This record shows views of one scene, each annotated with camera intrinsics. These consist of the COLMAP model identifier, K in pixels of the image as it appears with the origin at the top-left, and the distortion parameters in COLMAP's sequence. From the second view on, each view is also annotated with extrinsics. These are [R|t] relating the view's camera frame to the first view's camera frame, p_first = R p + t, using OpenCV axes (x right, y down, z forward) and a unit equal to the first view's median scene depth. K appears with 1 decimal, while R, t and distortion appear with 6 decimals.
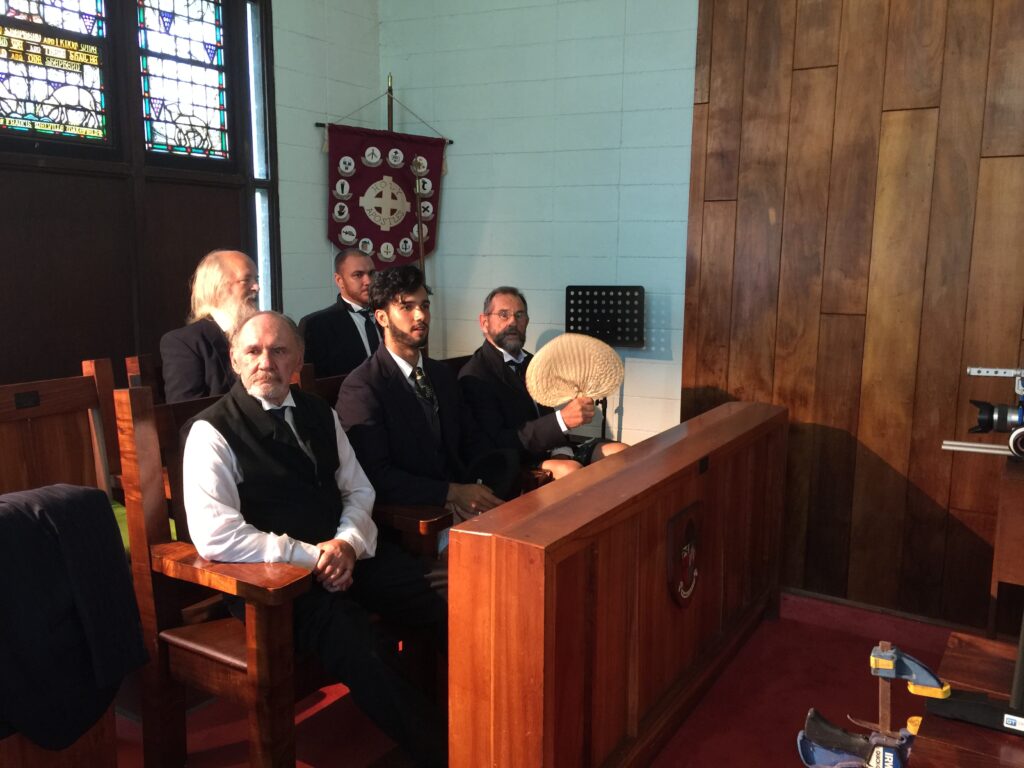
lens RADIAL K [[876.5, 0, 514.8], [0, 876.5, 383.7], [0, 0, 1]] dist [0.086515, -0.113243]
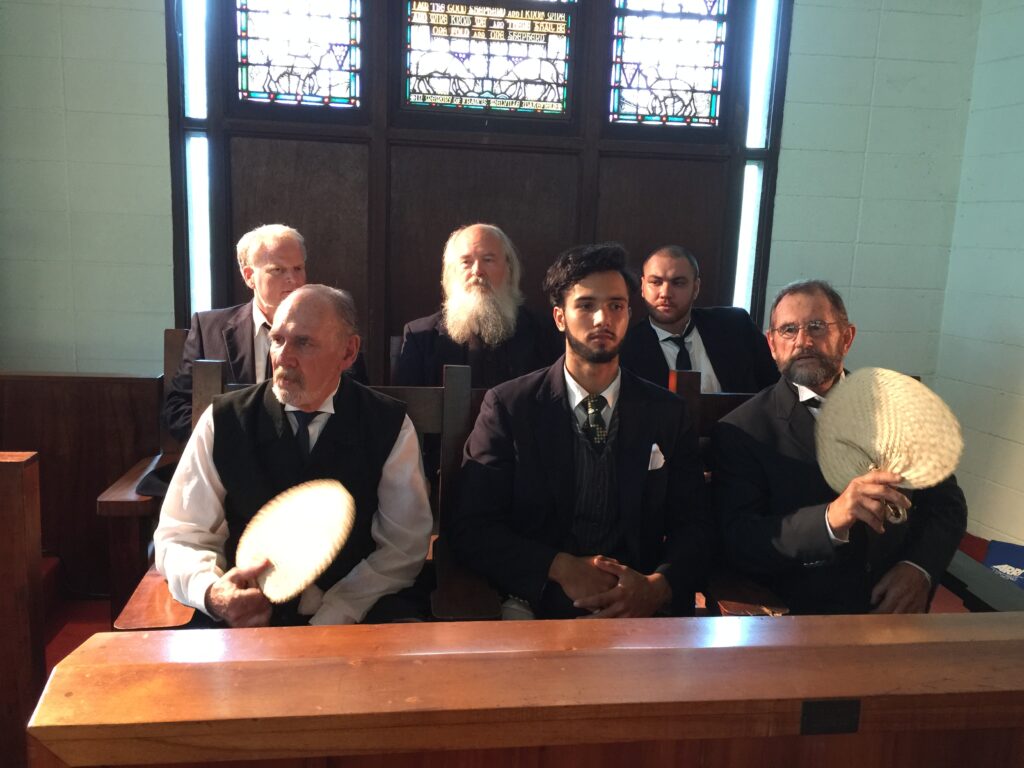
lens RADIAL K [[876.5, 0, 511.0], [0, 876.5, 386.5], [0, 0, 1]] dist [0.086515, -0.113243]
pose [[0.638903, 0.153556, -0.753806, 0.267406], [-0.147831, 0.986120, 0.075582, -0.049724], [0.754950, 0.063146, 0.652735, 0.366121]]
